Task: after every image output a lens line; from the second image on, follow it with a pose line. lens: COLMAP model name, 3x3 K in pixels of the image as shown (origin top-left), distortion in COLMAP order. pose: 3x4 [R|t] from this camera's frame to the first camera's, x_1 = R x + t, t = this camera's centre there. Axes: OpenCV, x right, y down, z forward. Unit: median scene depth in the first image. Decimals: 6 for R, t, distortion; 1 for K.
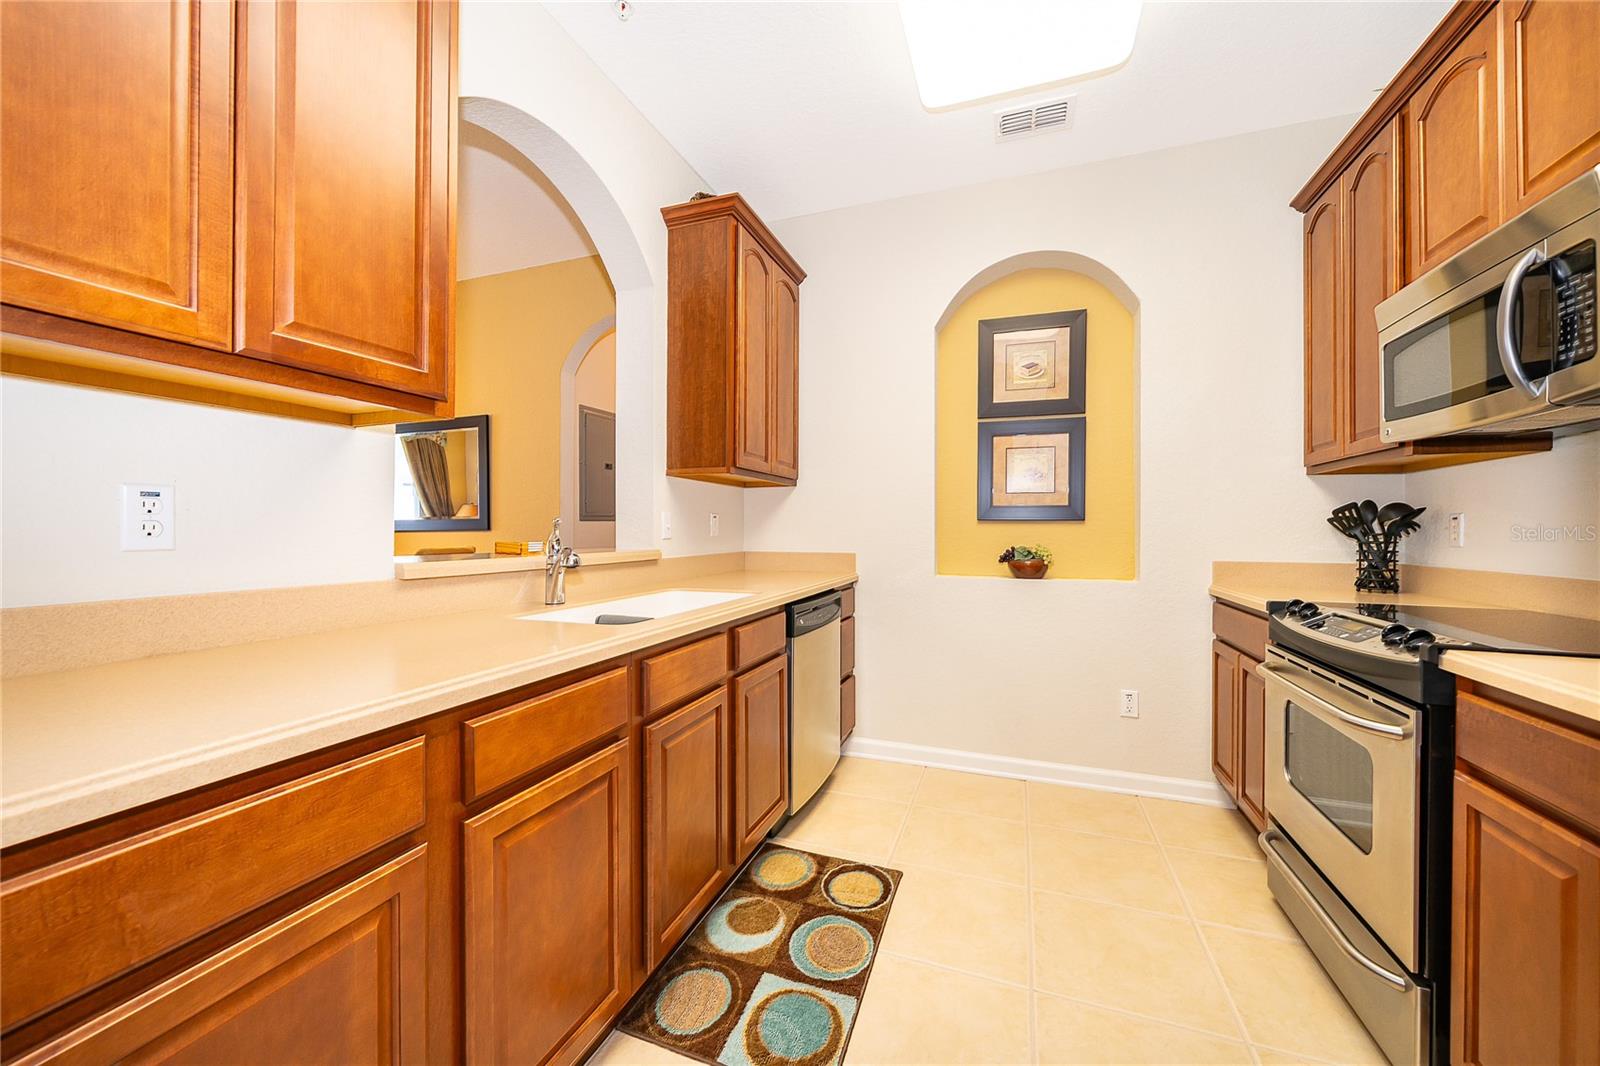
lens RADIAL K [[620.1, 0, 781.4], [0, 620.1, 530.1], [0, 0, 1]] dist [-0.002783, -0.000107]
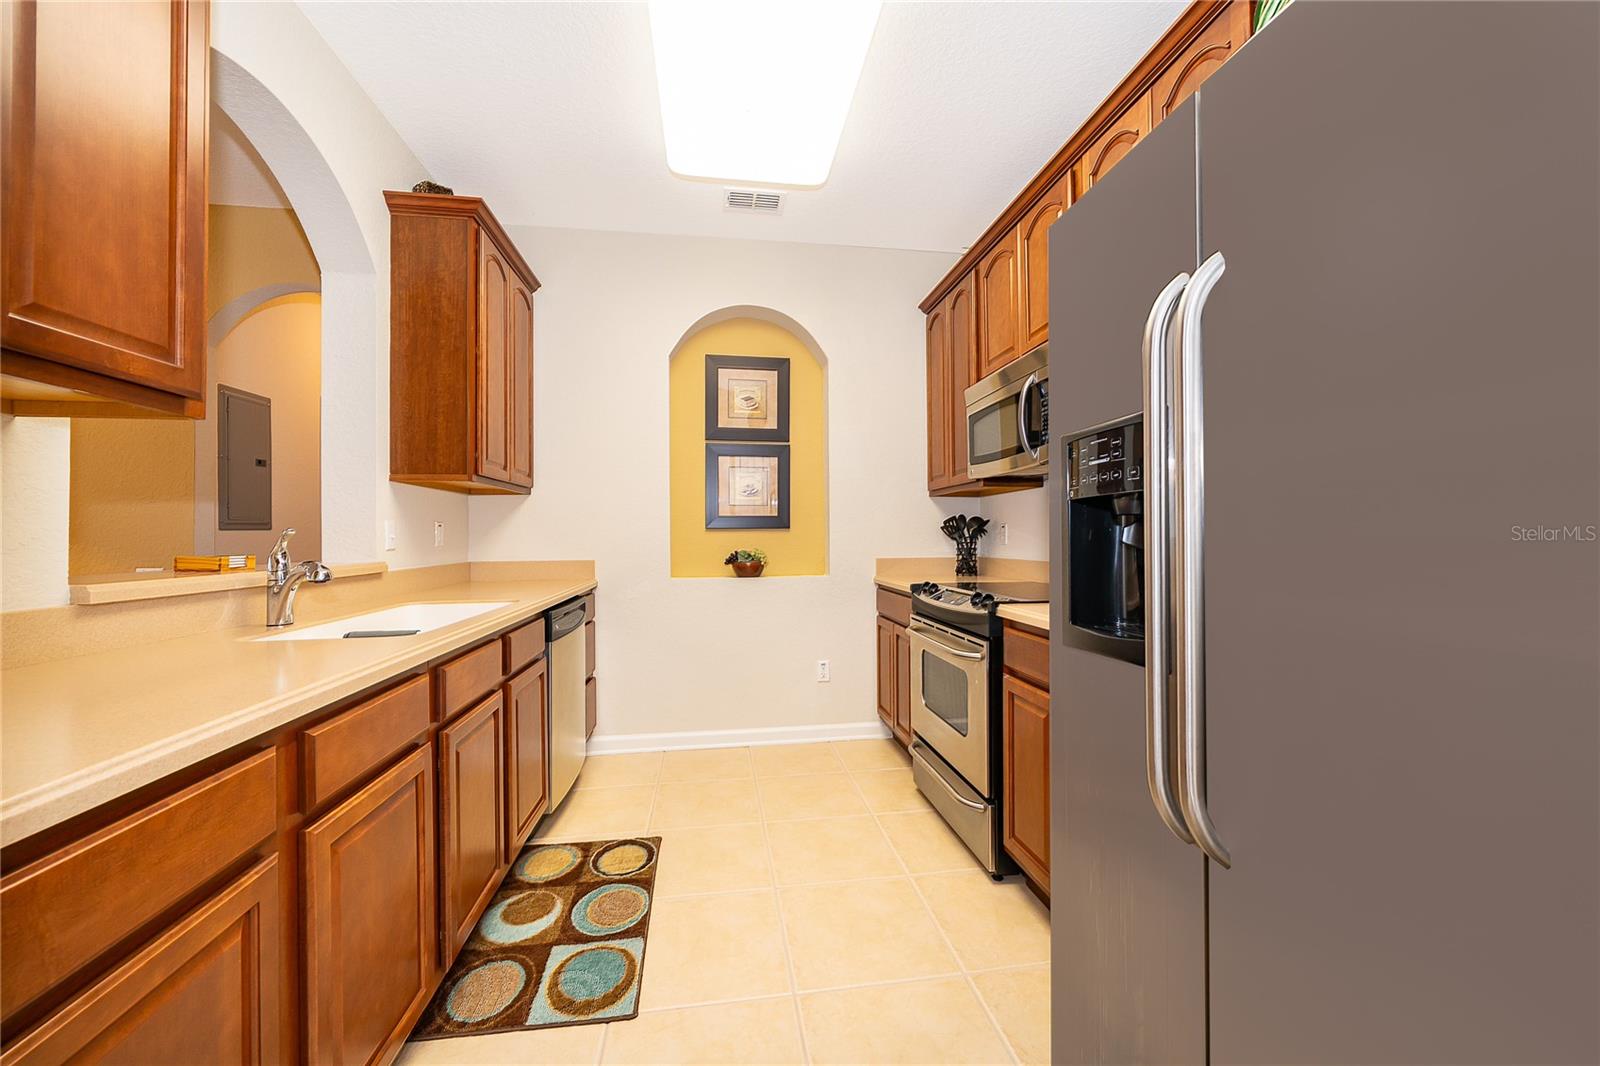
lens RADIAL K [[620.1, 0, 803.6], [0, 620.1, 533.0], [0, 0, 1]] dist [-0.002783, -0.000107]
pose [[0.870659, -0.006379, 0.491845, -0.148474], [0.009501, 0.999947, -0.003850, -0.002025], [-0.491795, 0.008025, 0.870674, -0.142912]]
